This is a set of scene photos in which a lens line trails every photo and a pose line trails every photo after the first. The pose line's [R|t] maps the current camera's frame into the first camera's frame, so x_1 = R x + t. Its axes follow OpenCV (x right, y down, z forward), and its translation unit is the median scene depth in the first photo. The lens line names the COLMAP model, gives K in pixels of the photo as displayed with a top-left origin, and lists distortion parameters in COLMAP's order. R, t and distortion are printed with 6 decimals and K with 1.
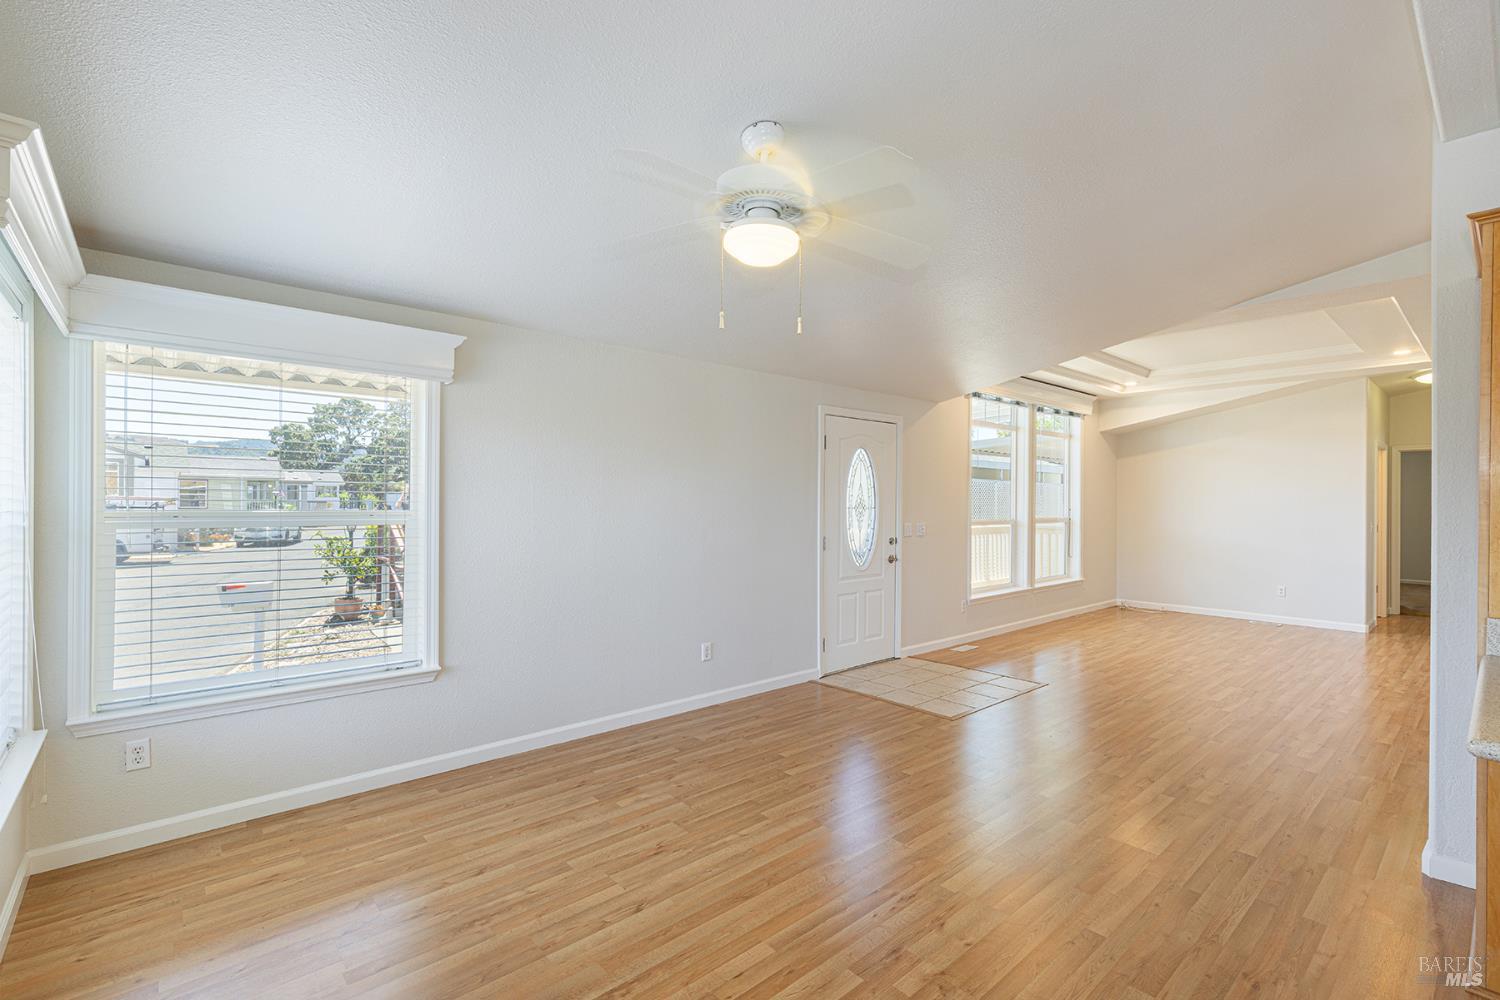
lens RADIAL K [[672.3, 0, 757.6], [0, 672.3, 510.5], [0, 0, 1]] dist [0.001799, 0.000056]
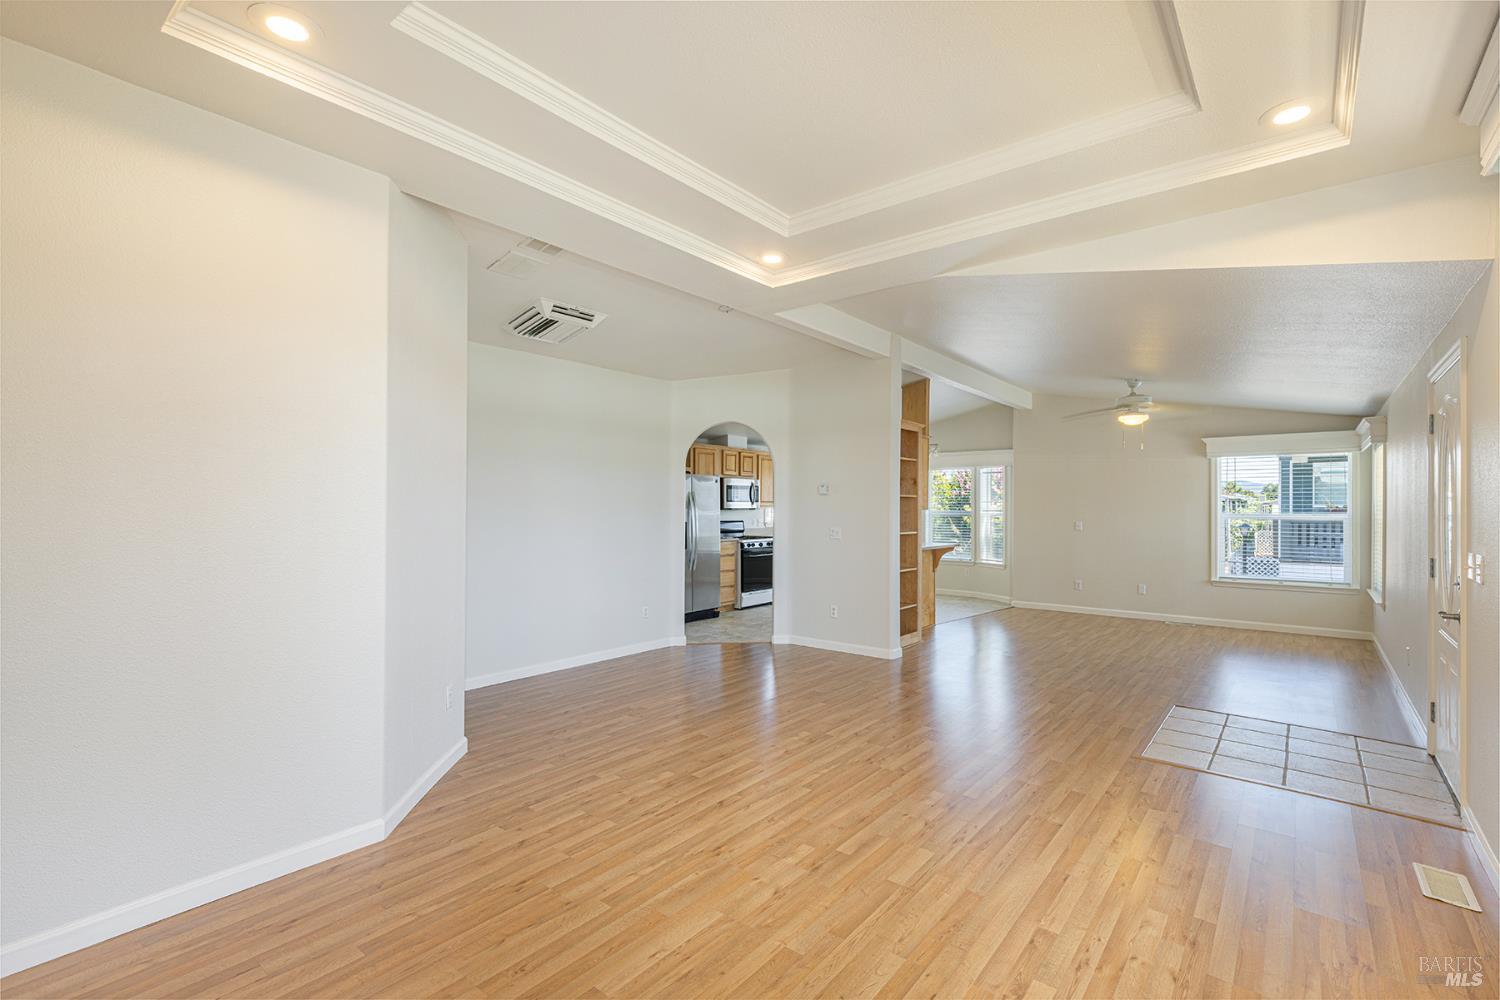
lens RADIAL K [[672.3, 0, 752.2], [0, 672.3, 503.3], [0, 0, 1]] dist [0.001799, 0.000056]
pose [[-0.988180, -0.014121, -0.152645, 0.831202], [-0.016253, 0.999787, 0.012732, -0.014078], [0.152432, 0.015062, -0.988199, 1.446129]]
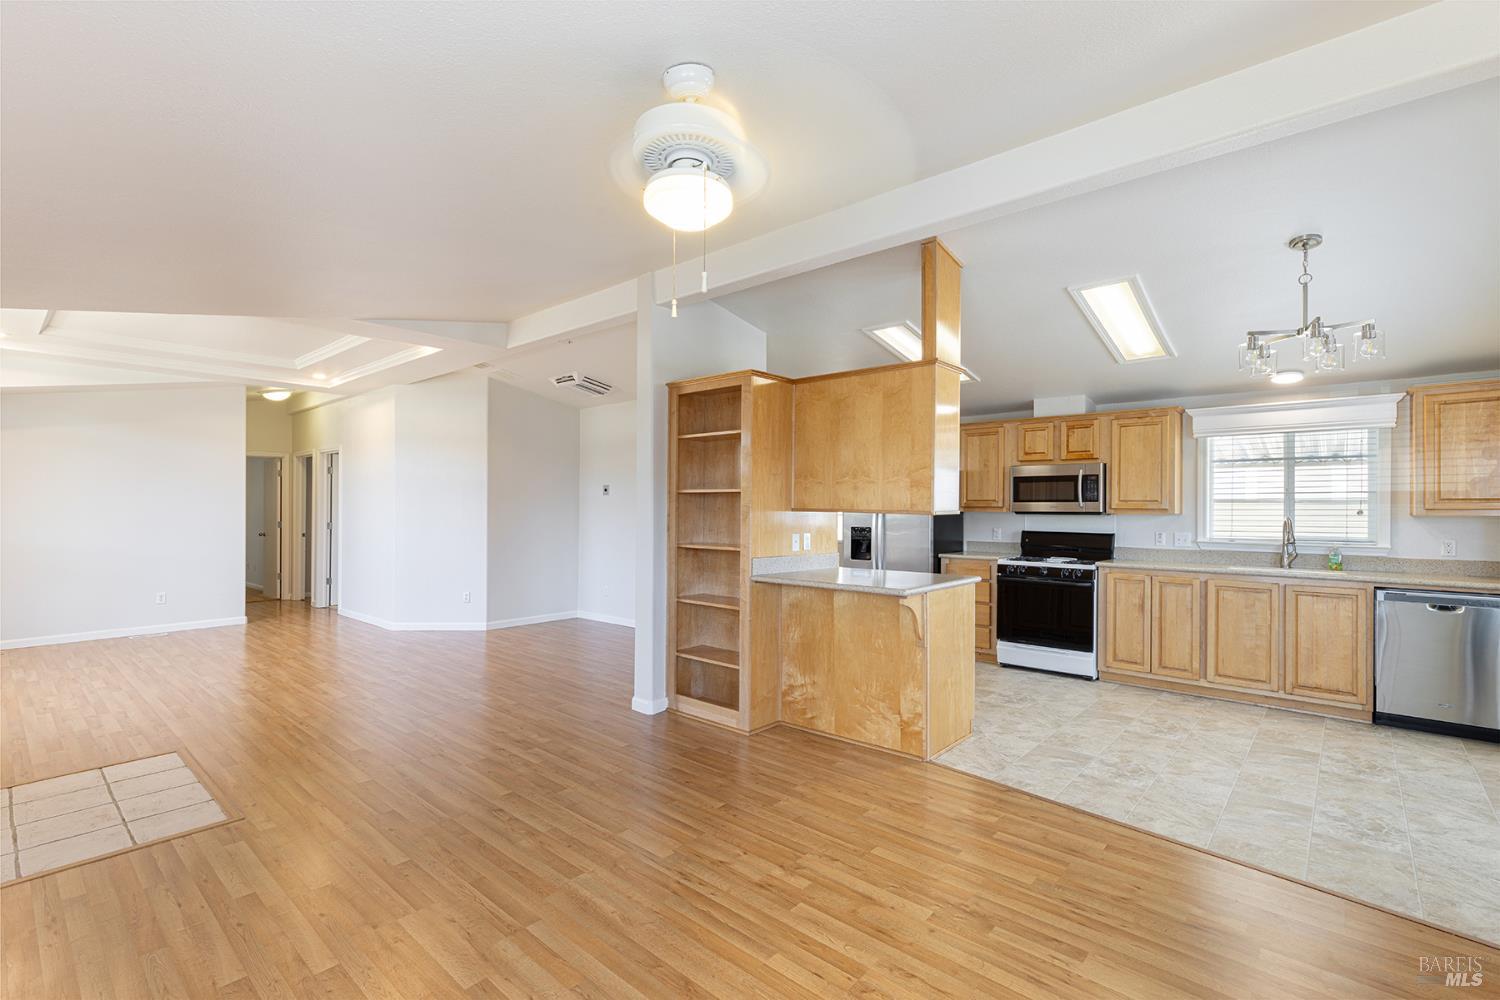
lens RADIAL K [[672.3, 0, 761.8], [0, 672.3, 501.1], [0, 0, 1]] dist [0.001799, 0.000056]
pose [[-0.122202, -0.001817, 0.992504, -0.338792], [0.015746, 0.999869, 0.003770, -0.007538], [-0.992380, 0.016088, -0.122158, 0.398898]]
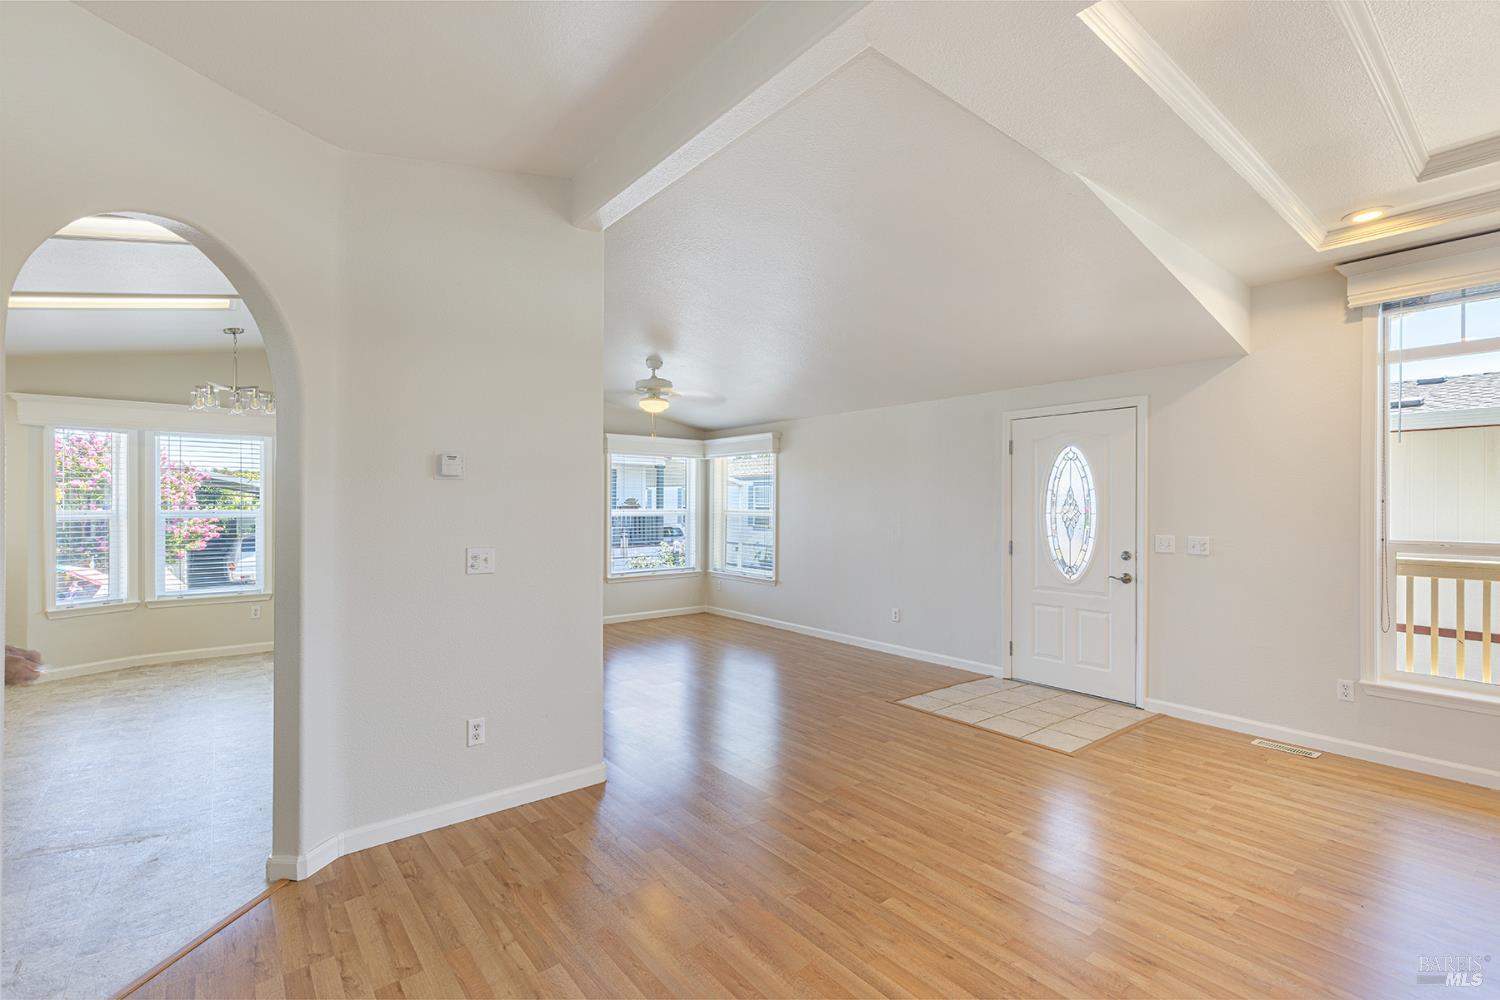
lens RADIAL K [[672.3, 0, 754.5], [0, 672.3, 502.3], [0, 0, 1]] dist [0.001799, 0.000056]
pose [[-0.053686, -0.013723, -0.998464, 1.027322], [-0.023912, 0.999637, -0.012453, 0.003110], [0.998272, 0.023206, -0.053995, 0.609232]]
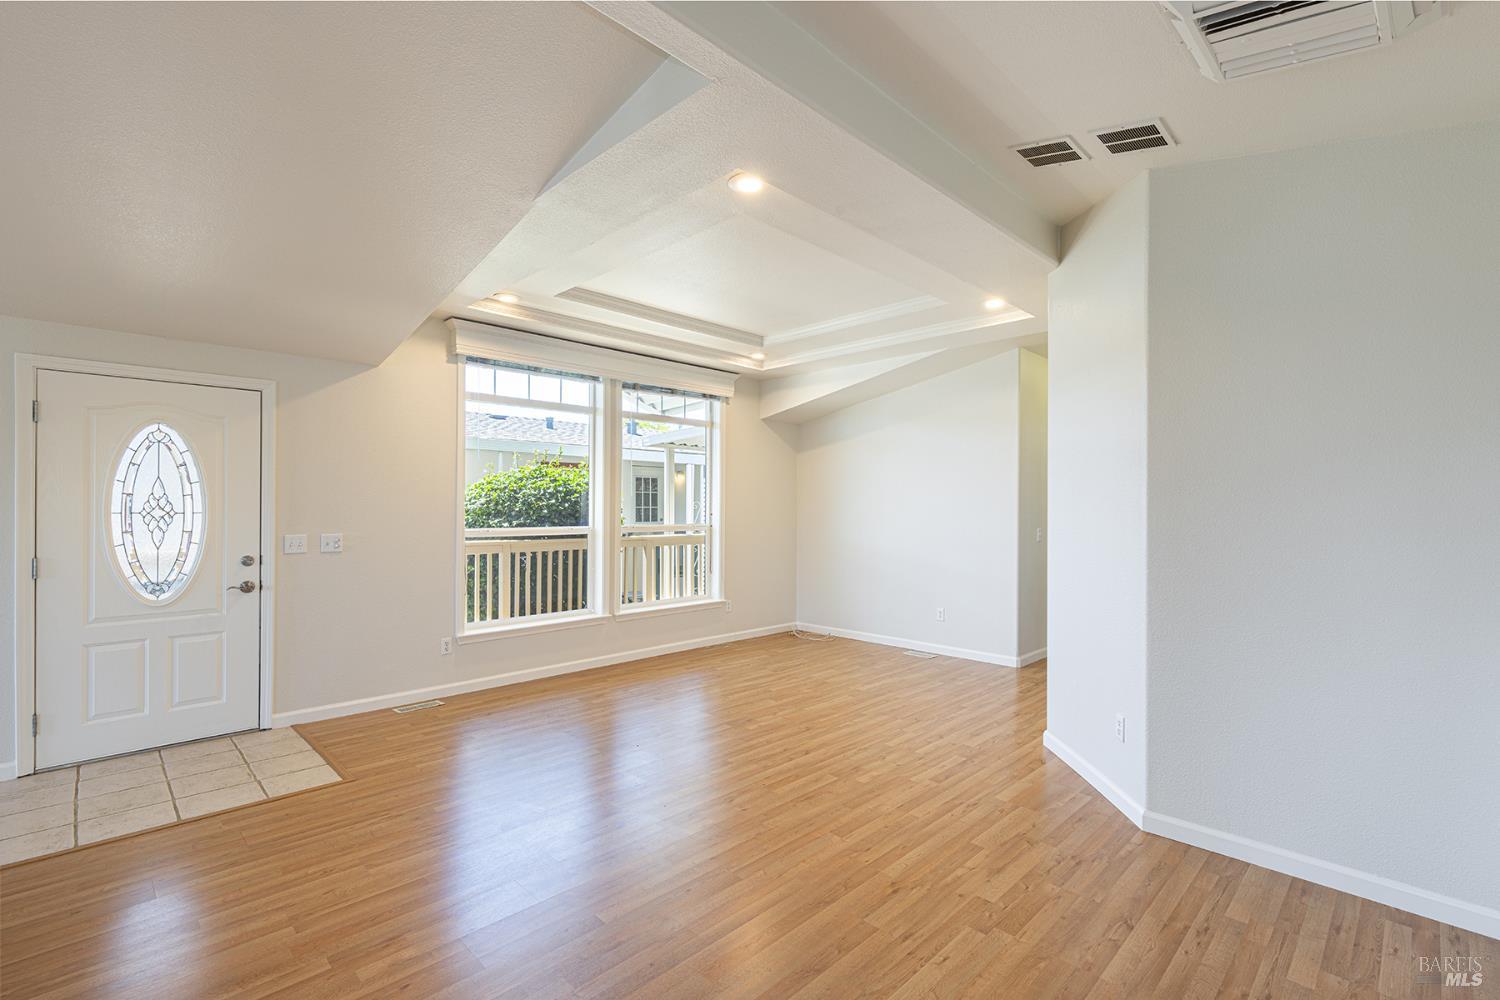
lens RADIAL K [[672.3, 0, 763.3], [0, 672.3, 505.8], [0, 0, 1]] dist [0.001799, 0.000056]
pose [[0.998020, -0.005453, 0.062662, 0.690755], [0.006713, 0.999779, -0.019907, 0.006606], [-0.062540, 0.020288, 0.997836, 0.280660]]
